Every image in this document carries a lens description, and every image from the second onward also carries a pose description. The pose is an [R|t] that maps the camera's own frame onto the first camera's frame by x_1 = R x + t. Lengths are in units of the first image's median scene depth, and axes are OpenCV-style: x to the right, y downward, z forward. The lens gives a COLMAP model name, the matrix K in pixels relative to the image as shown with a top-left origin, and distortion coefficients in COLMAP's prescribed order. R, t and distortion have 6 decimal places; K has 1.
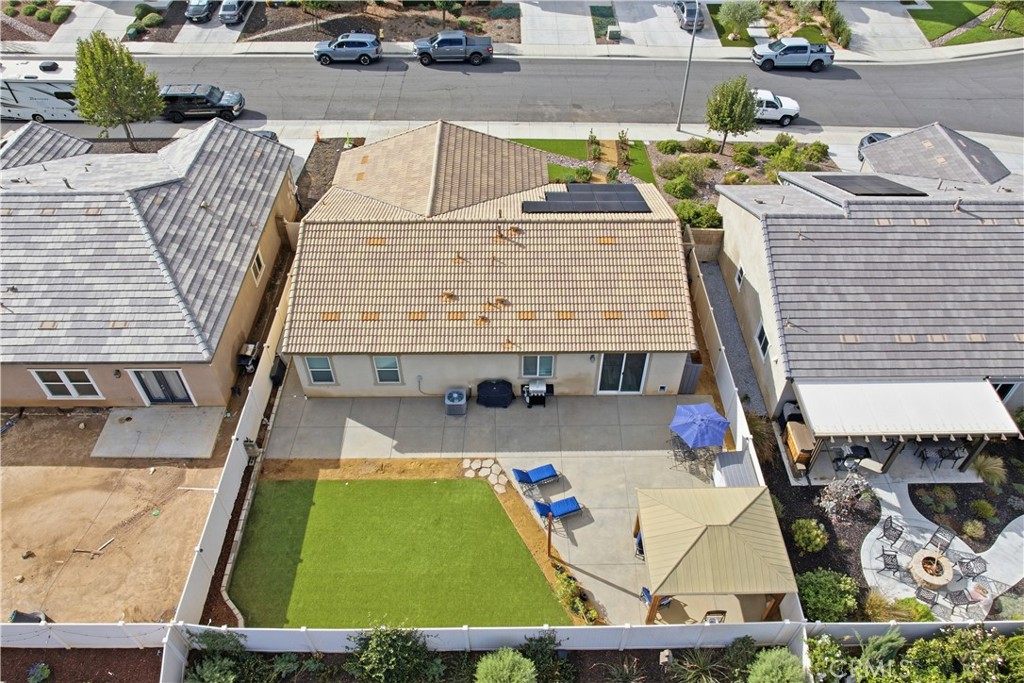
lens RADIAL K [[716.0, 0, 515.7], [0, 716.0, 343.6], [0, 0, 1]] dist [-0.035423, 0.008066]
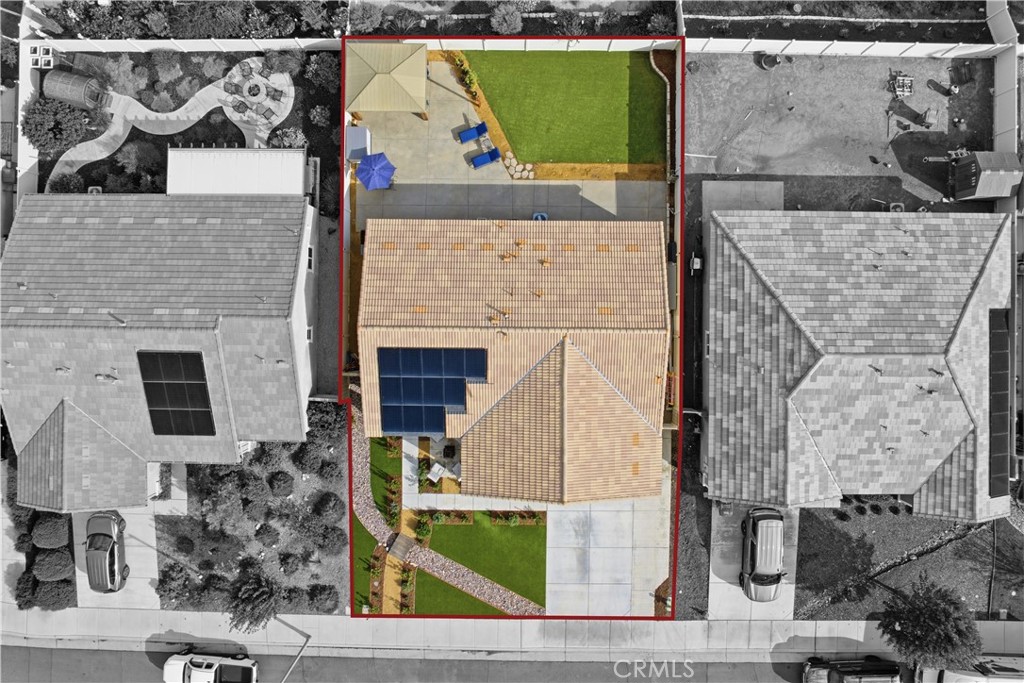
lens RADIAL K [[745.4, 0, 517.1], [0, 745.4, 341.0], [0, 0, 1]] dist [-0.023755, 0.003213]
pose [[-0.999793, -0.020302, 0.000900, -0.046132], [0.015112, -0.713151, 0.700848, -1.154657], [-0.013587, 0.700717, 0.713310, 0.120601]]
